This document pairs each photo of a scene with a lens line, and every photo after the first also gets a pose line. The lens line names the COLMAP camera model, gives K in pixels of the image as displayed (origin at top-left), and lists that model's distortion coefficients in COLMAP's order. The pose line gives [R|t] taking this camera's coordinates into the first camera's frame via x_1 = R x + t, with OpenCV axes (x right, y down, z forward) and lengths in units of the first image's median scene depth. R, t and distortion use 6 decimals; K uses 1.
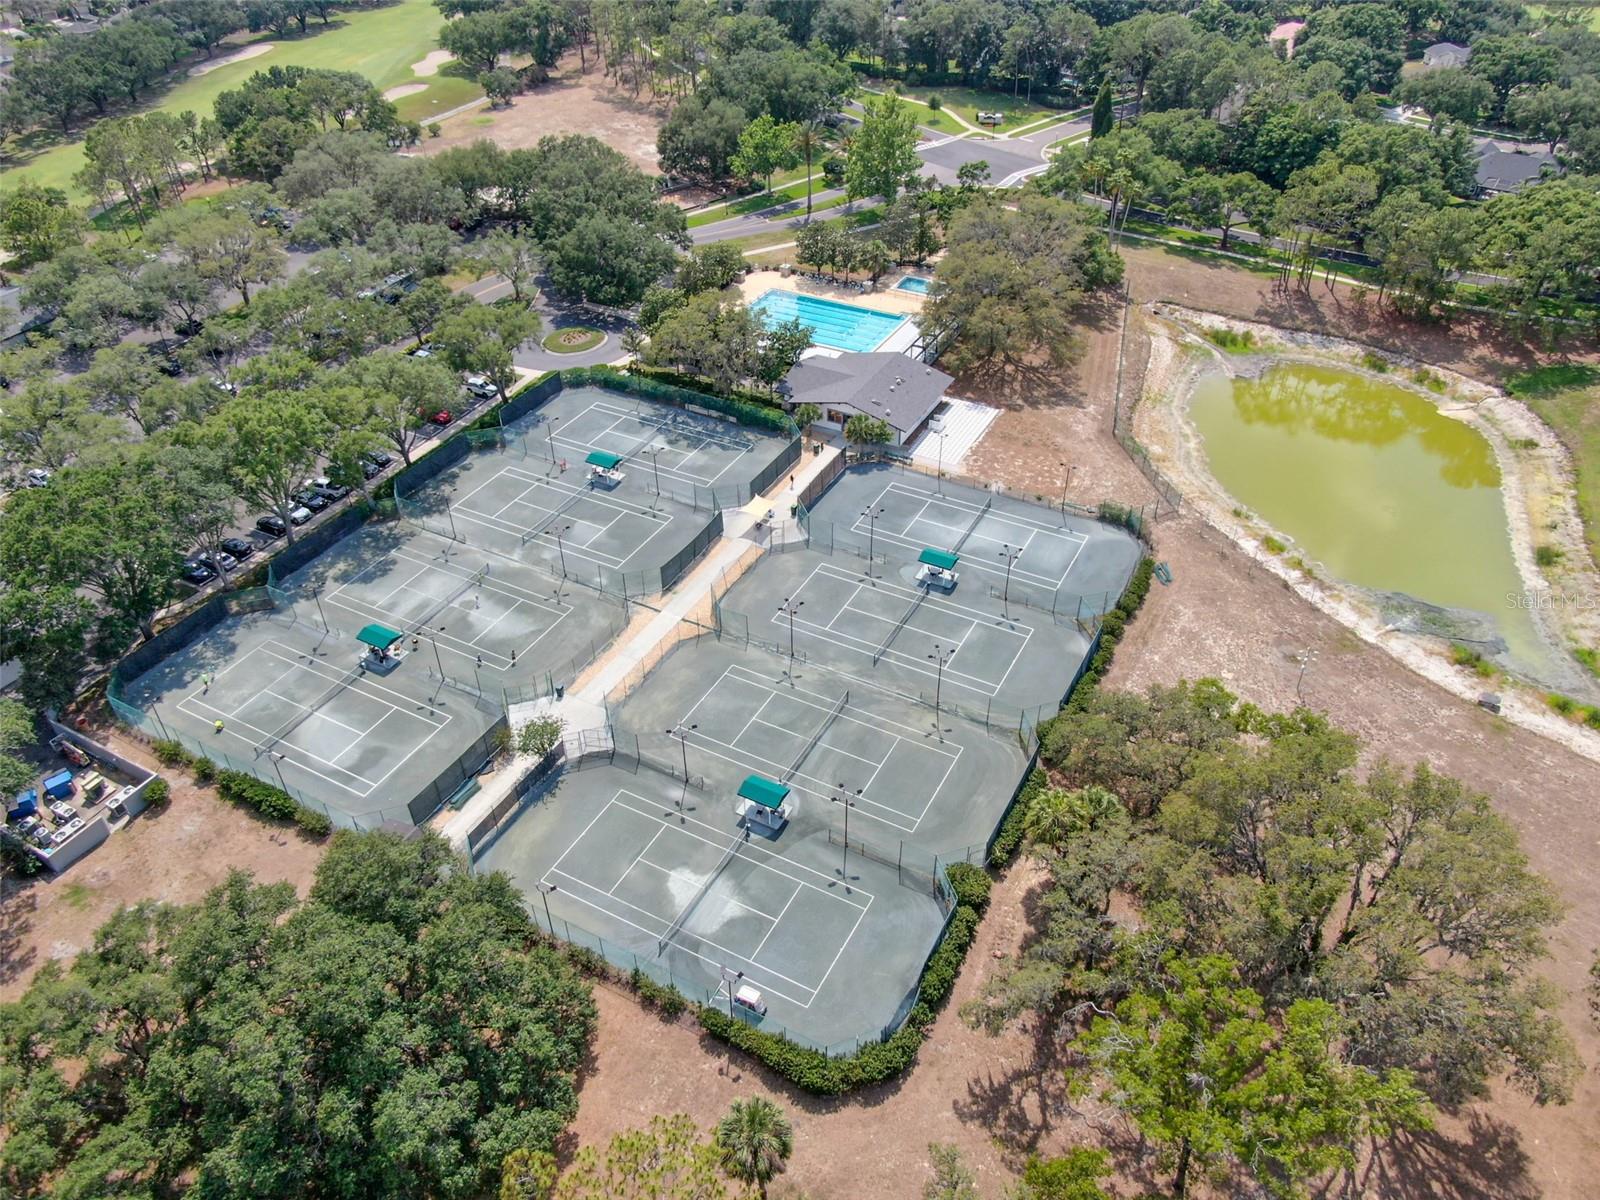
lens RADIAL K [[1155.2, 0, 801.7], [0, 1155.2, 605.8], [0, 0, 1]] dist [-0.027442, 0.018929]
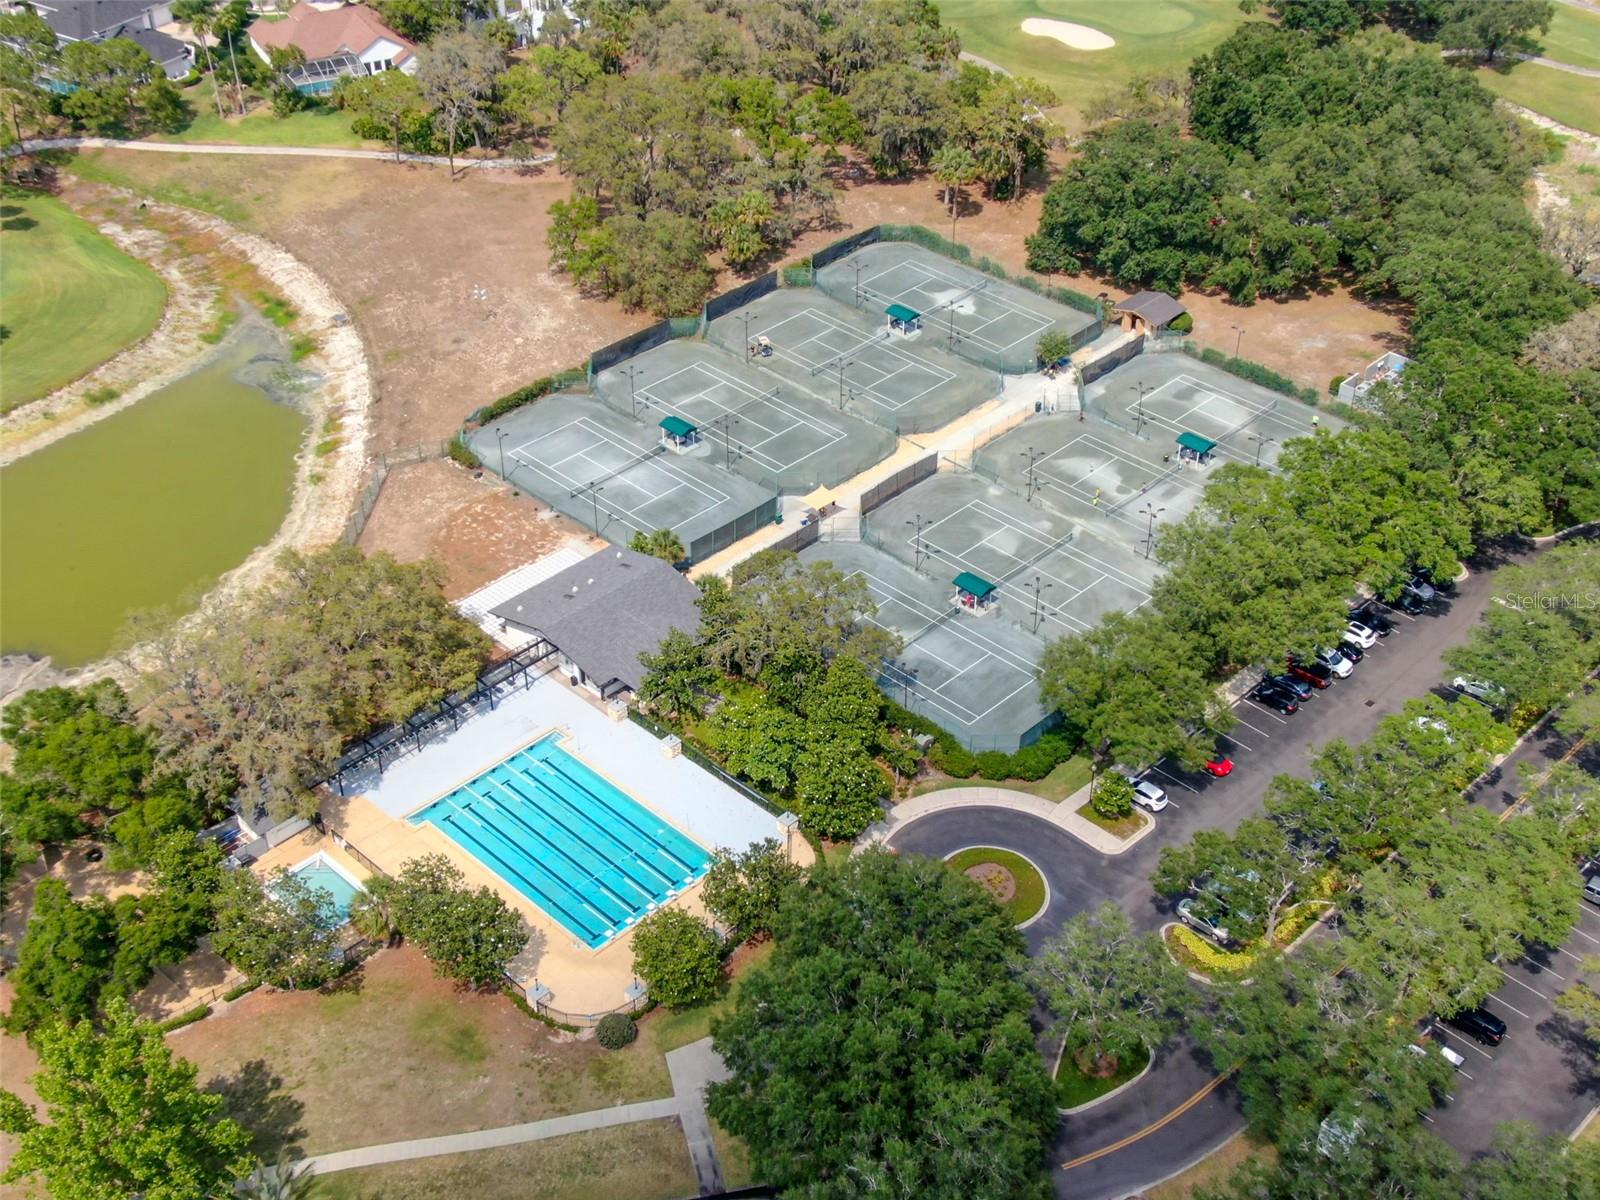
lens RADIAL K [[1978.6, 0, 796.2], [0, 1978.6, 599.2], [0, 0, 1]] dist [0.113359, 0.000000]
pose [[-0.959592, -0.156860, 0.233620, -0.437490], [0.181401, 0.289856, 0.939722, -1.696758], [-0.215121, 0.944128, -0.249689, 1.594329]]
